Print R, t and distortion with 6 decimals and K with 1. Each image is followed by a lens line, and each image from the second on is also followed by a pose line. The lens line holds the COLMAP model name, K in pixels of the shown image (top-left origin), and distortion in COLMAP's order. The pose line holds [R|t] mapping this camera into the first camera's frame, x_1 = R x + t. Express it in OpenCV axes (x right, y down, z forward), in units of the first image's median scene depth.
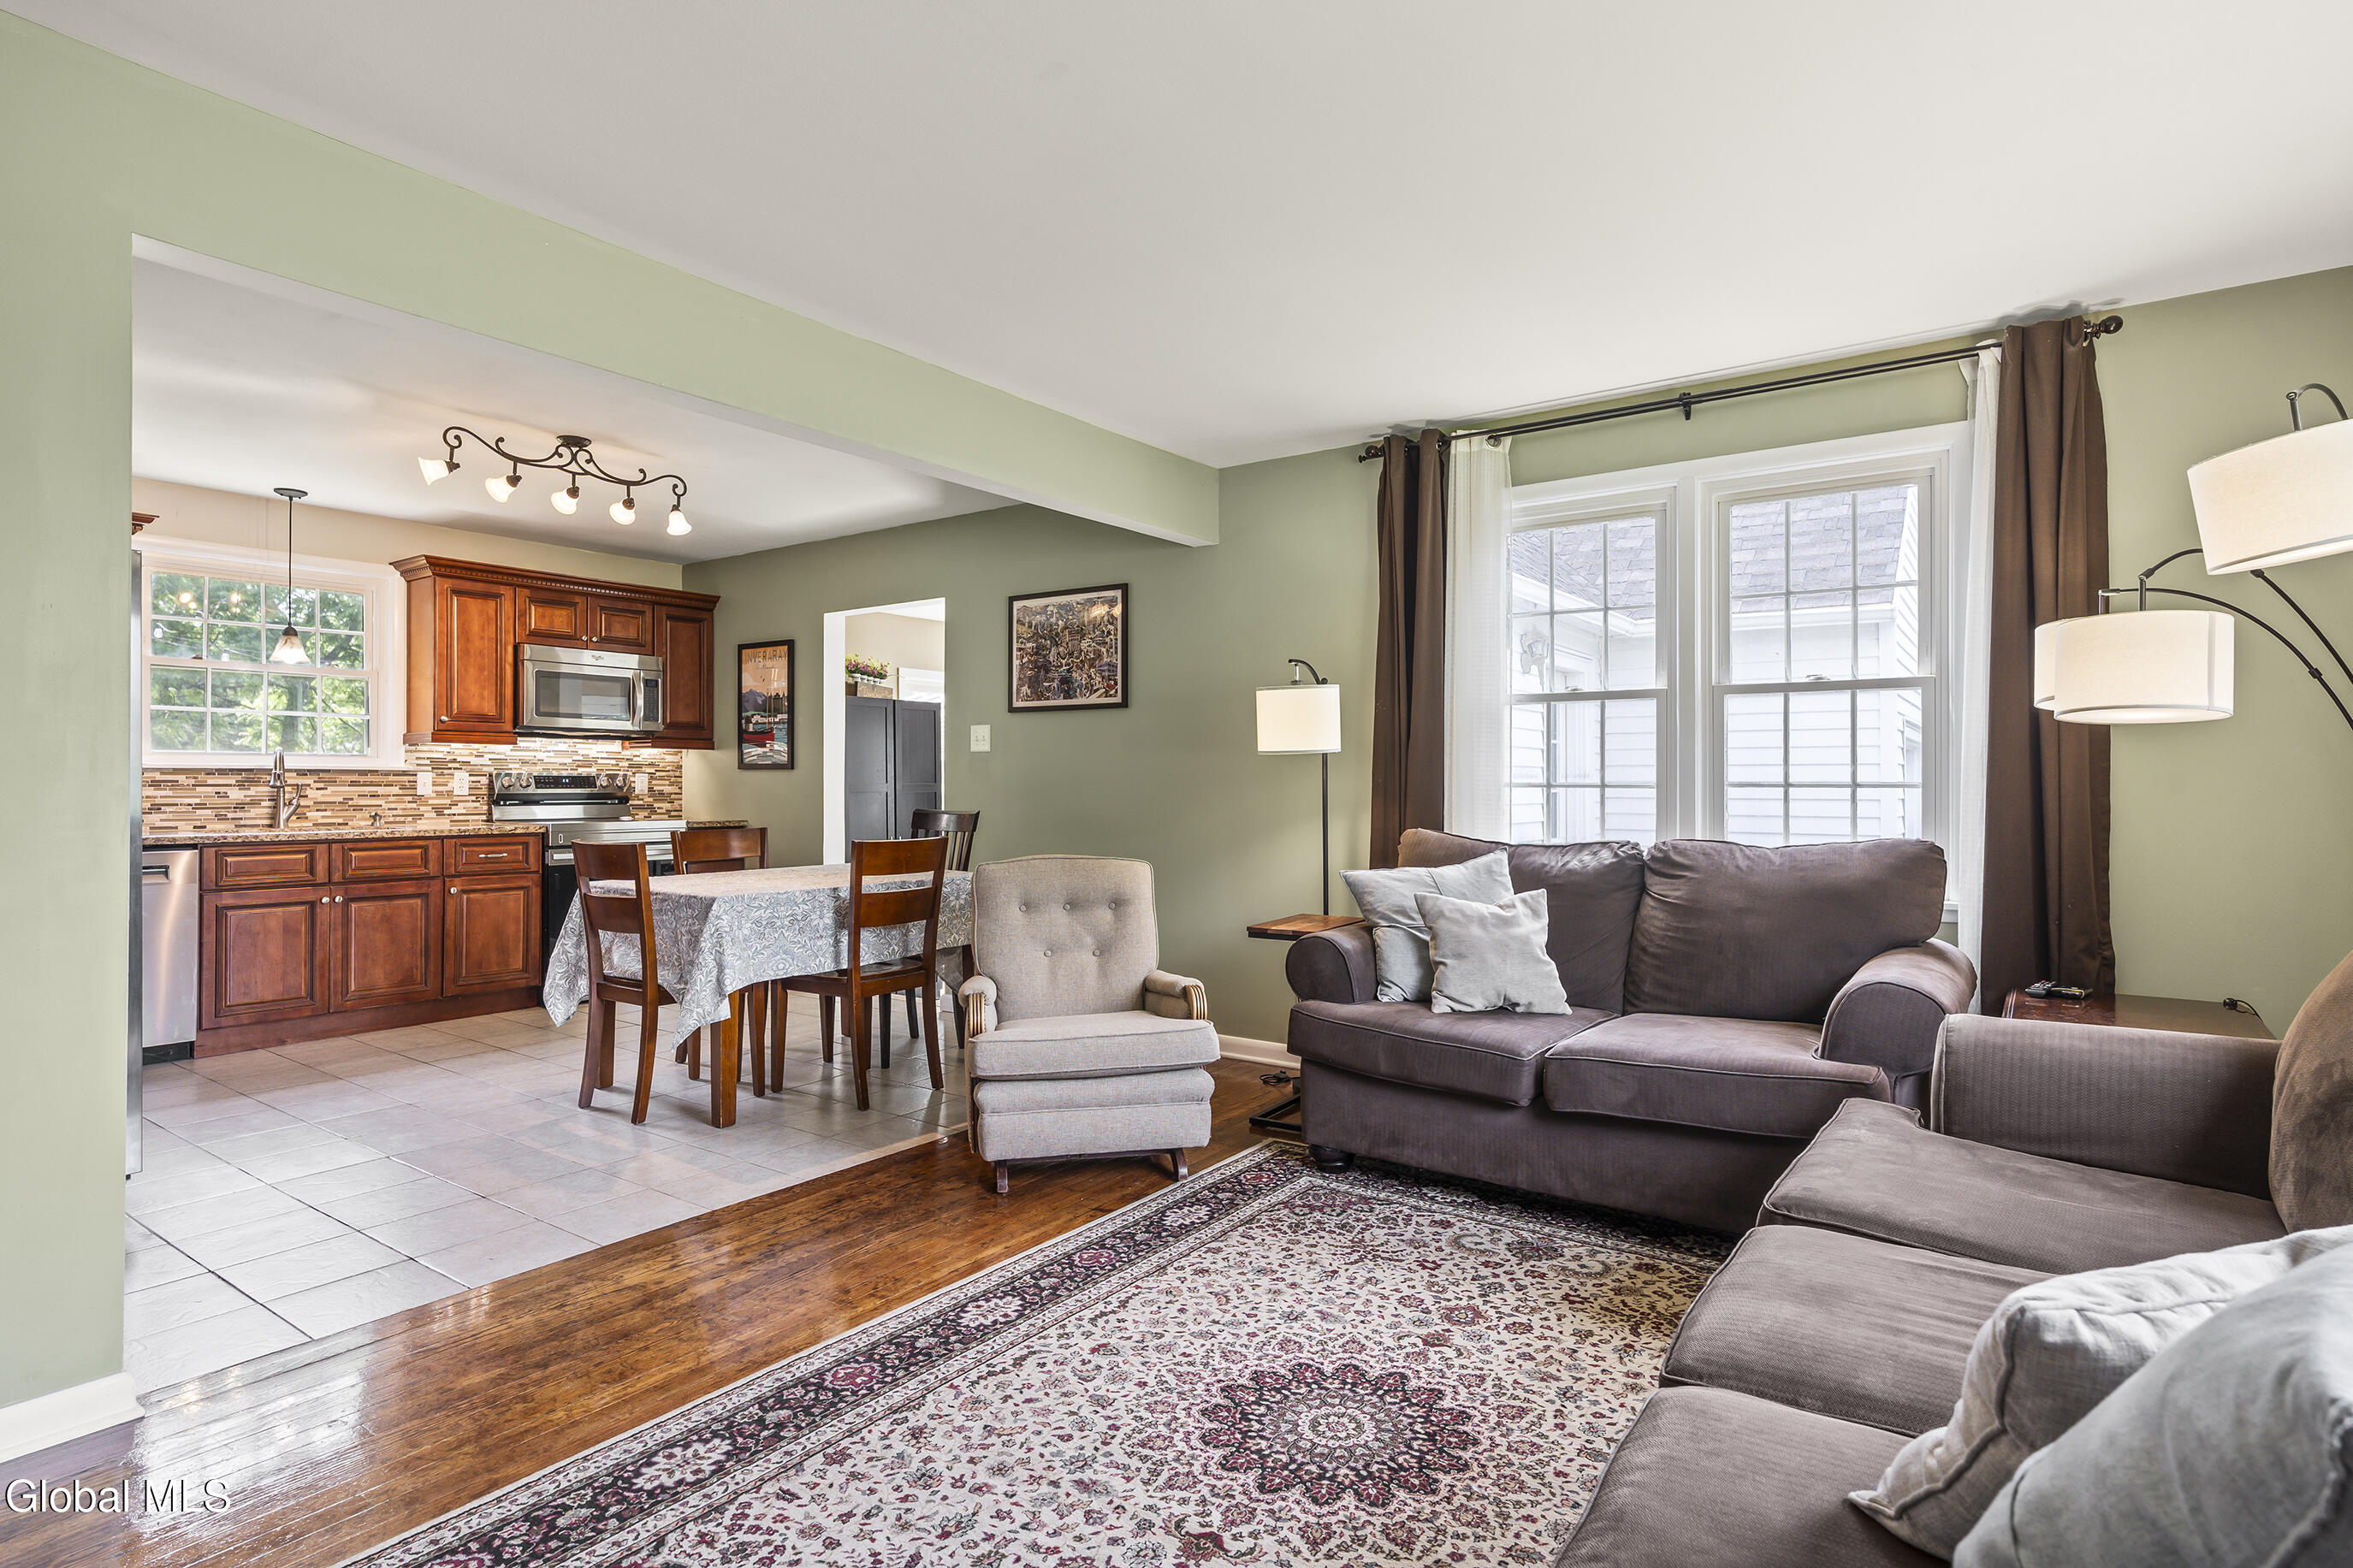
lens RADIAL K [[1198.6, 0, 1222.6], [0, 1198.6, 780.3], [0, 0, 1]] dist [0.002093, 0.000227]
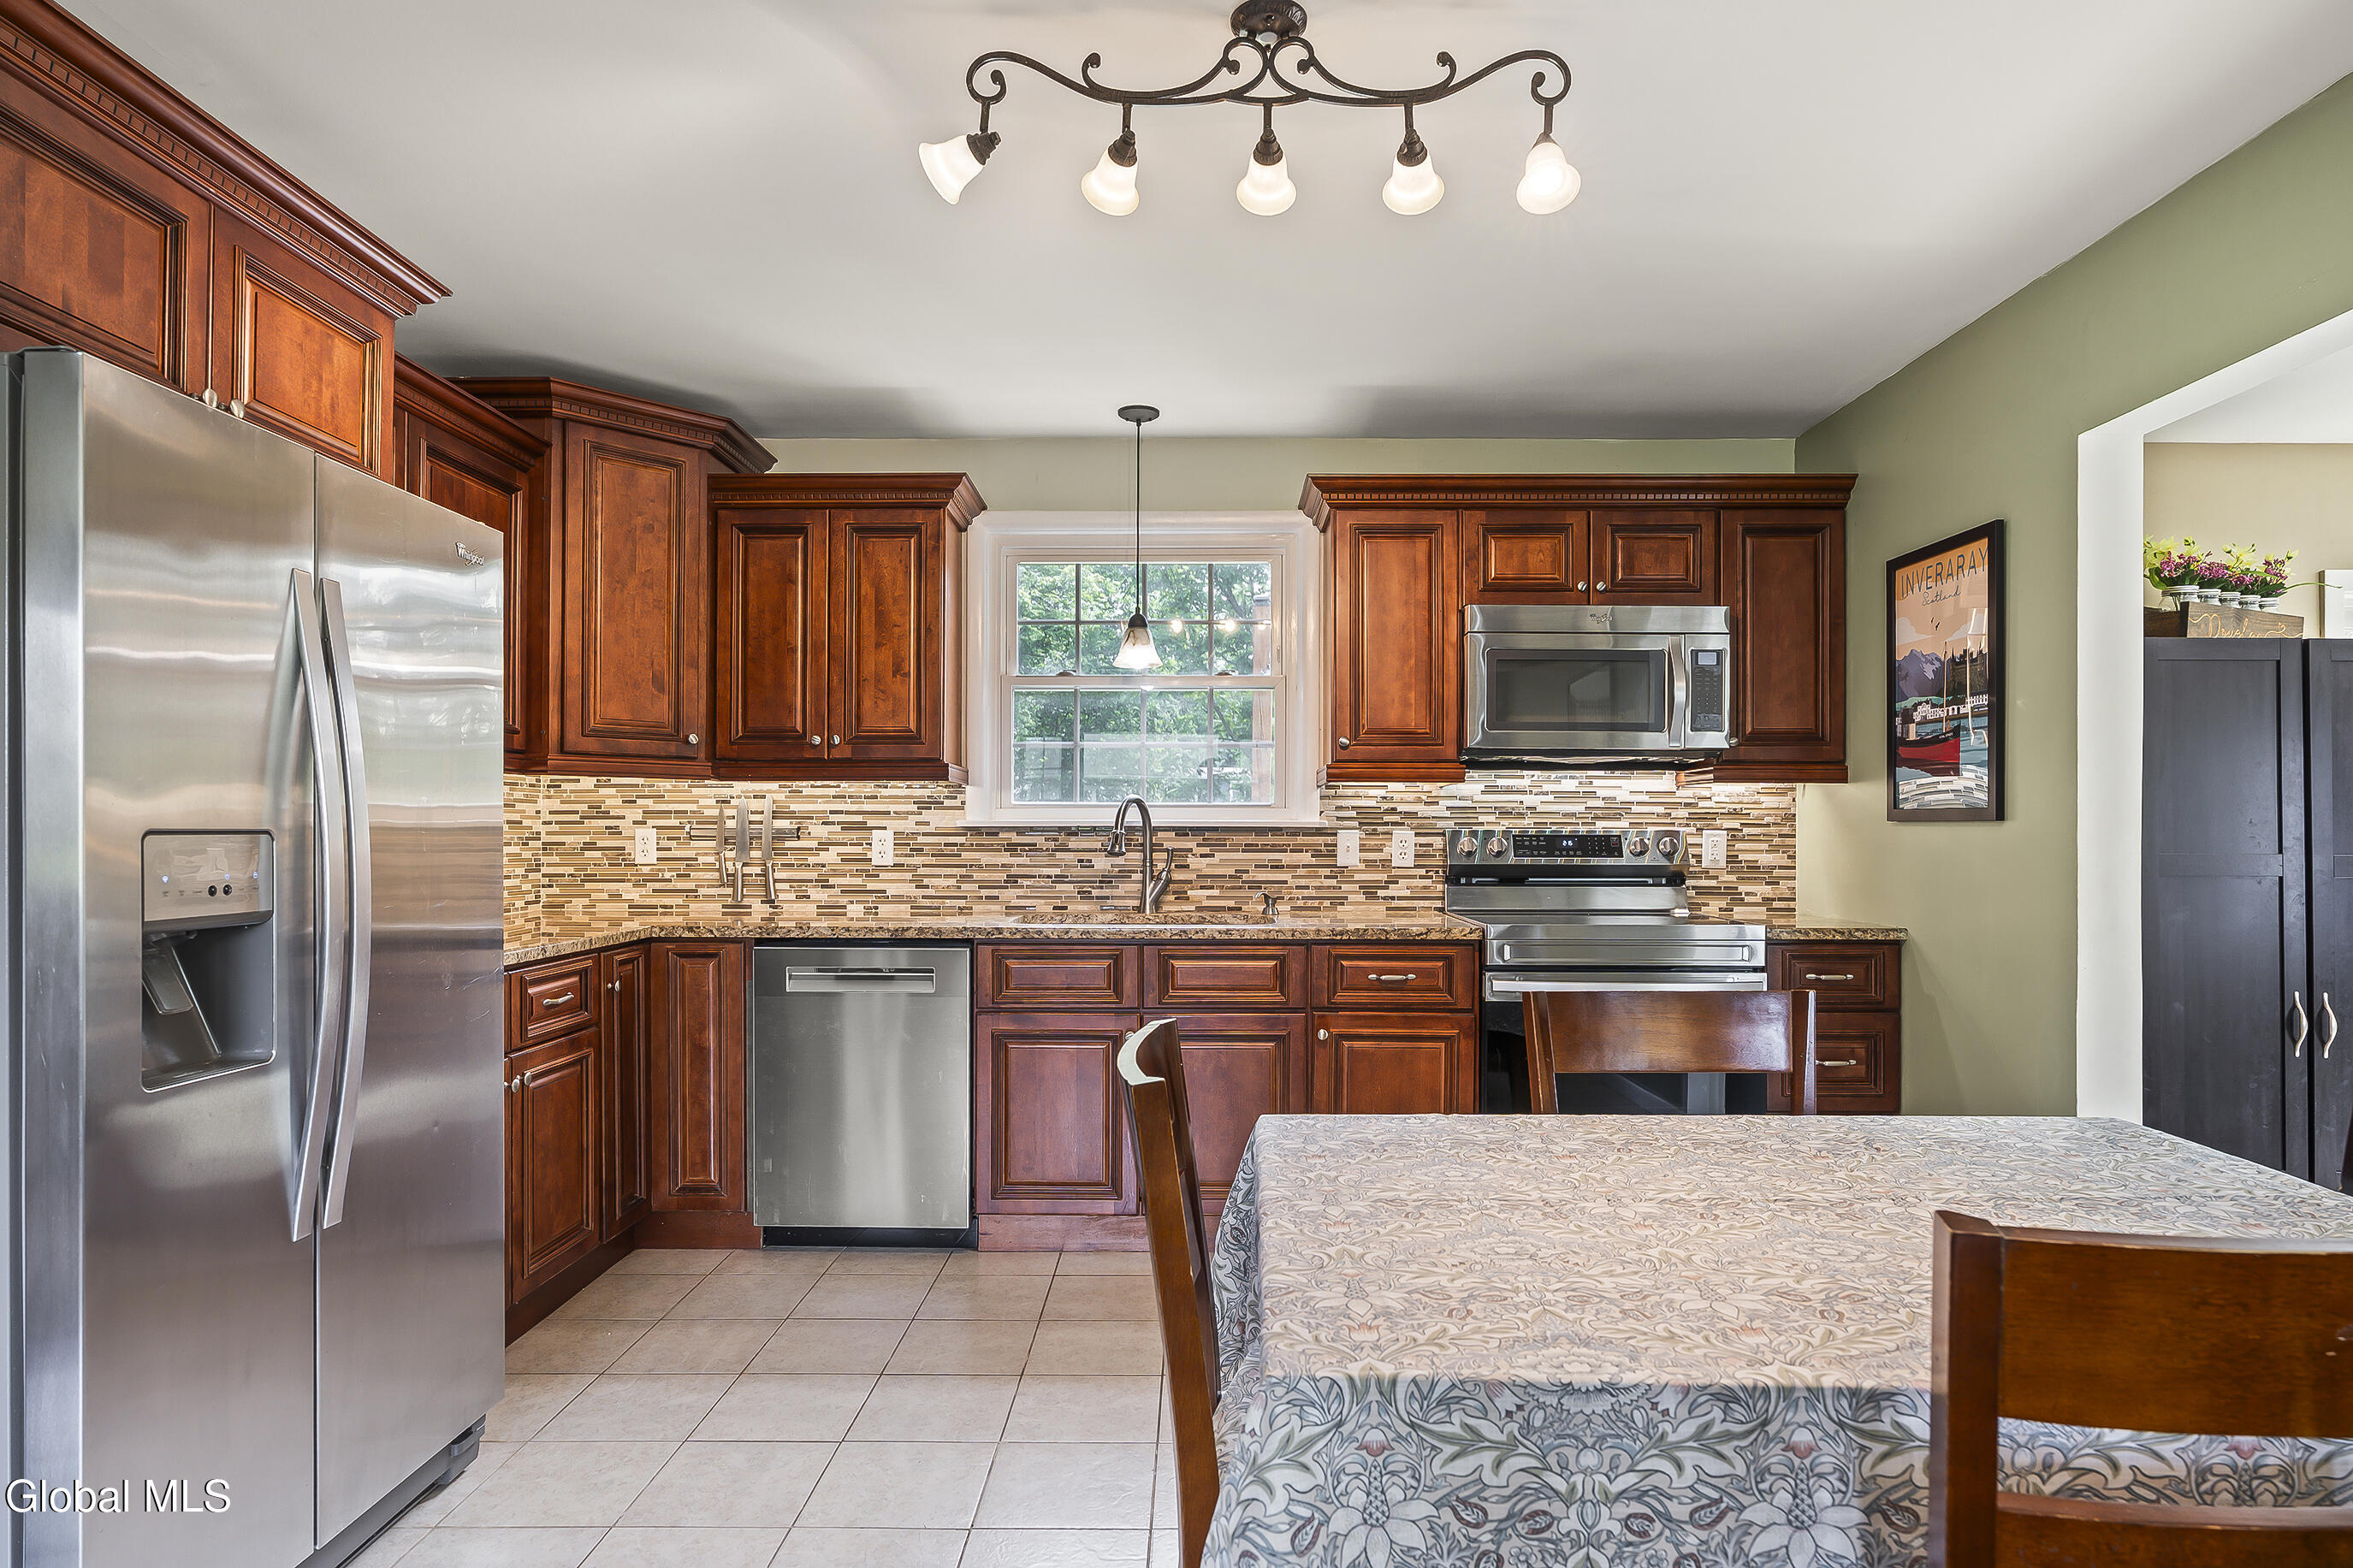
lens RADIAL K [[1310.6, 0, 1144.2], [0, 1310.6, 829.6], [0, 0, 1]] dist [-0.001053, 0.001676]
pose [[0.536427, -0.001606, -0.843945, -0.141509], [0.000585, 0.999999, -0.001531, -0.006097], [0.843947, 0.000327, 0.536427, 0.547667]]
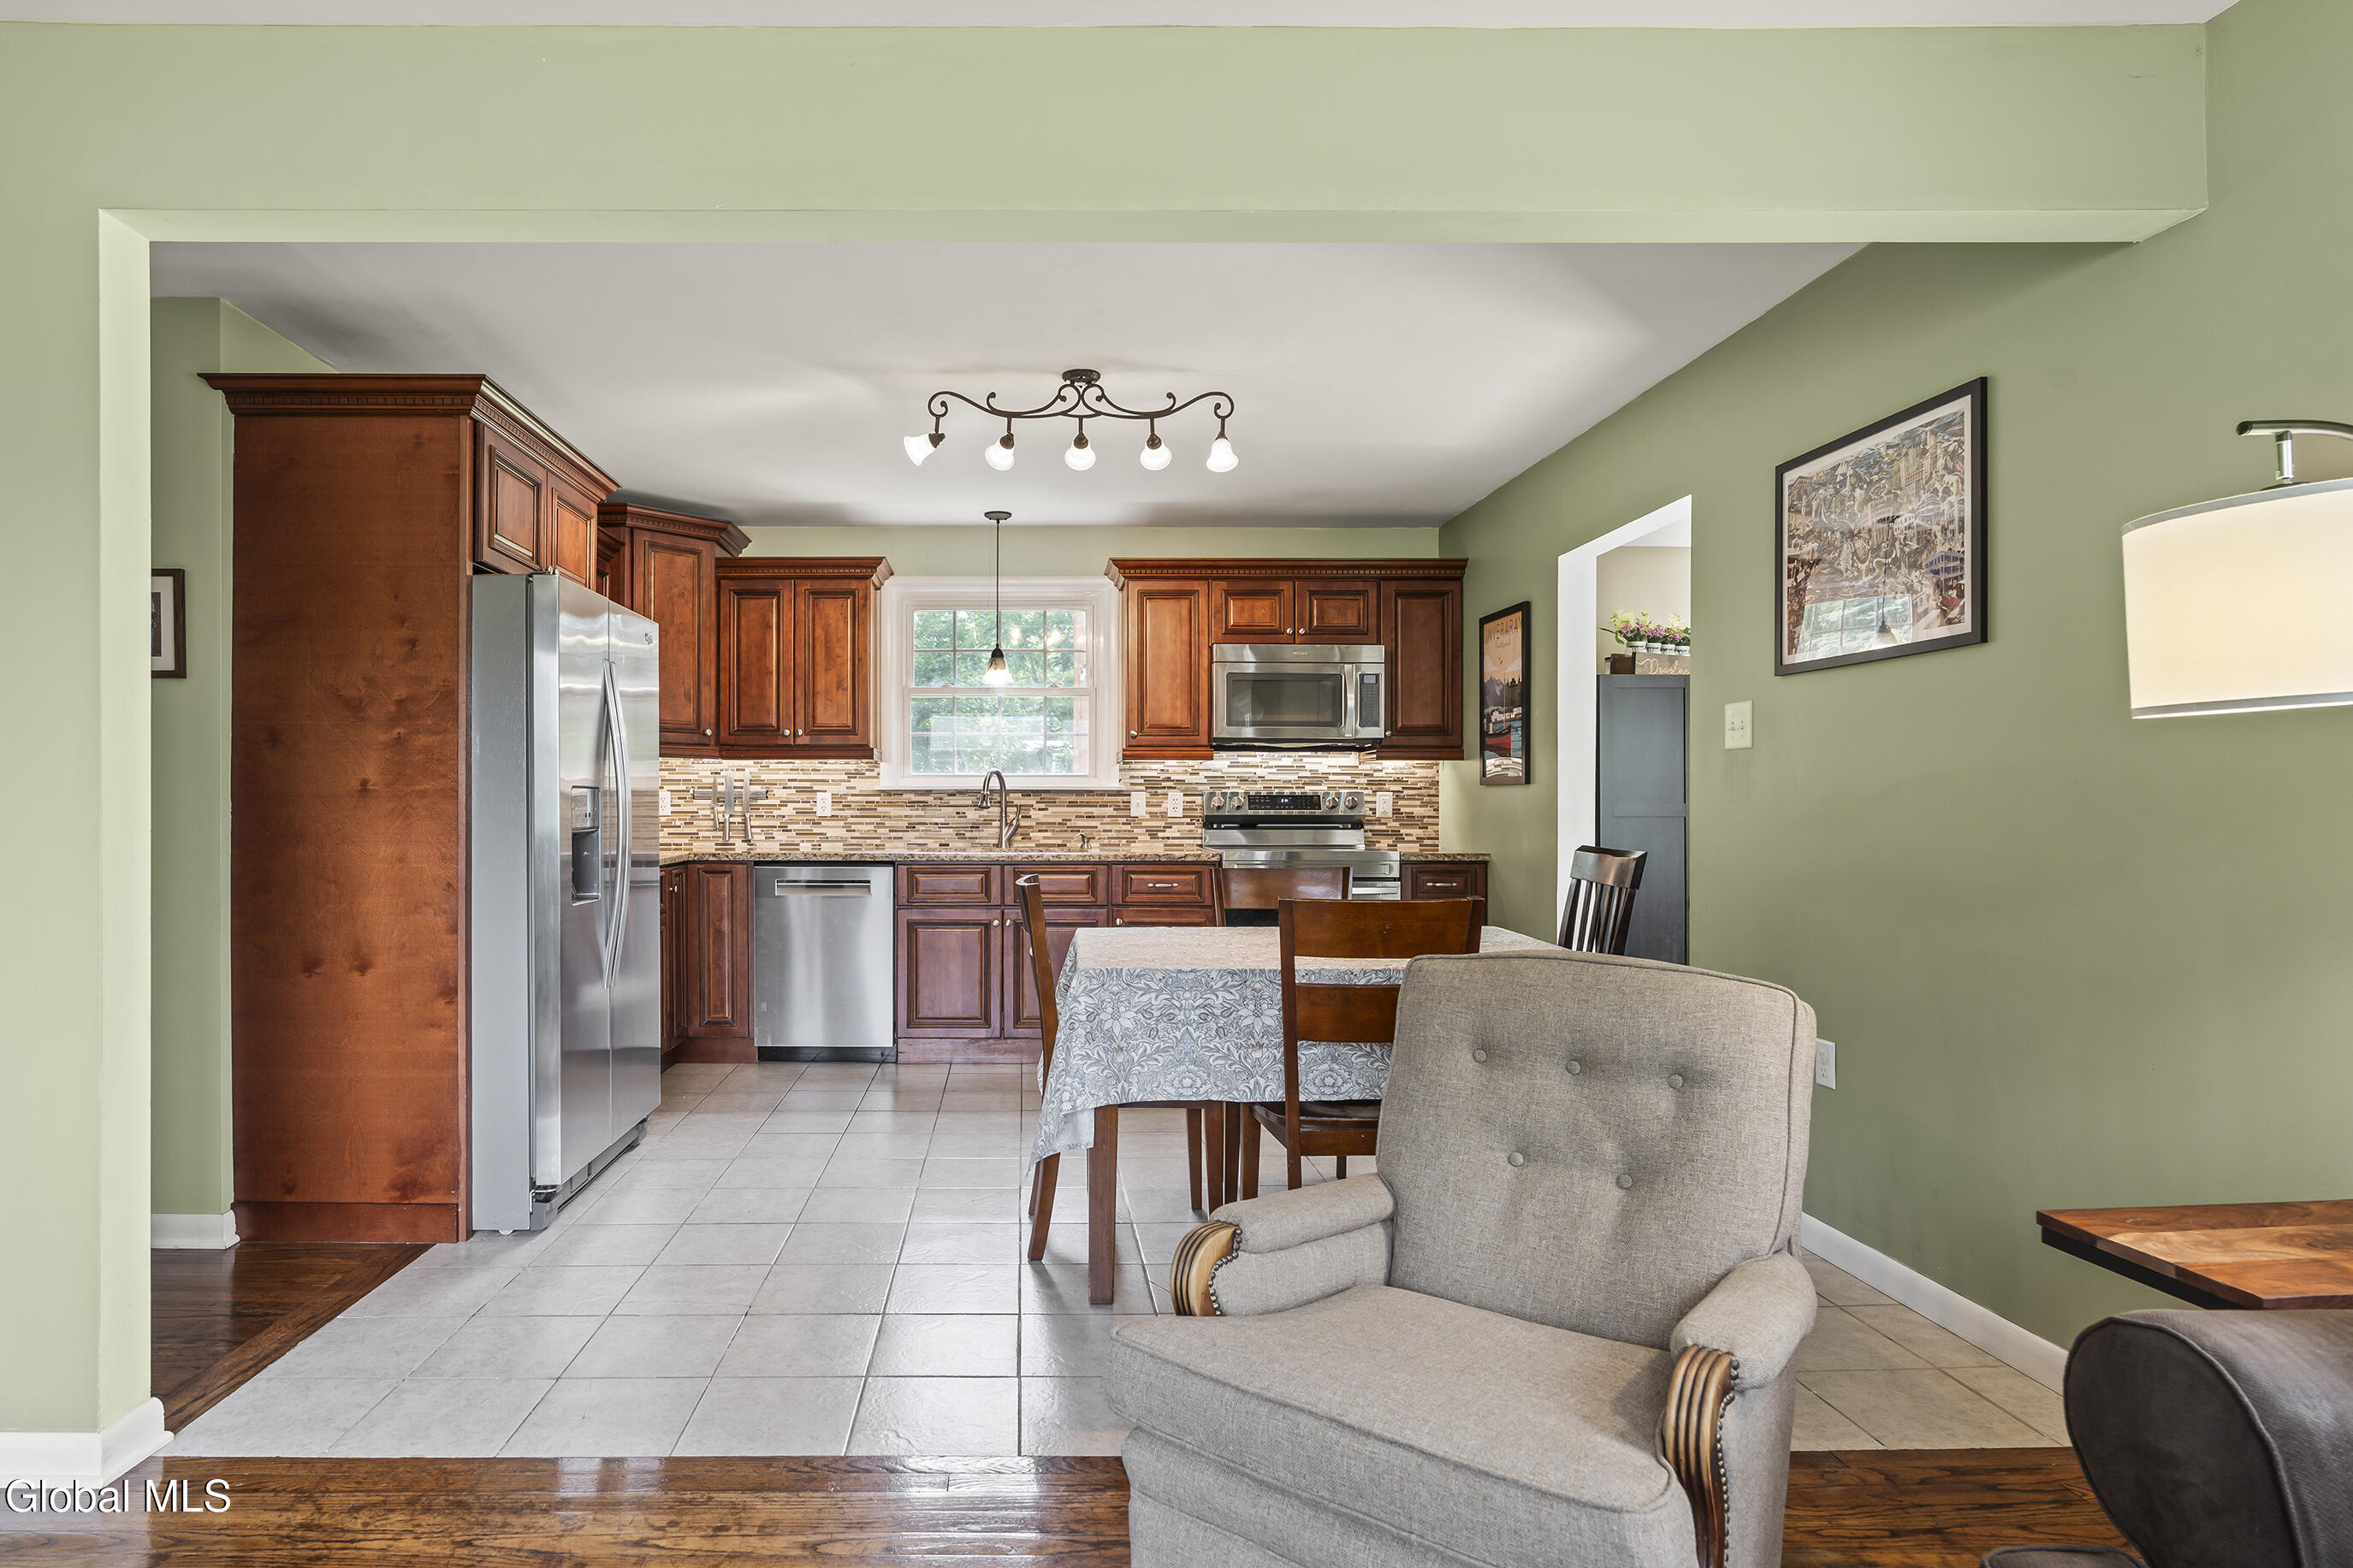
lens RADIAL K [[1280.0, 0, 1018.9], [0, 1280.0, 808.3], [0, 0, 1]] dist [0.002449, 0.000087]
pose [[0.569062, 0.002462, -0.822291, 0.106083], [0.002289, 0.999987, 0.004578, 0.001186], [0.822291, -0.004487, 0.569049, 0.360377]]
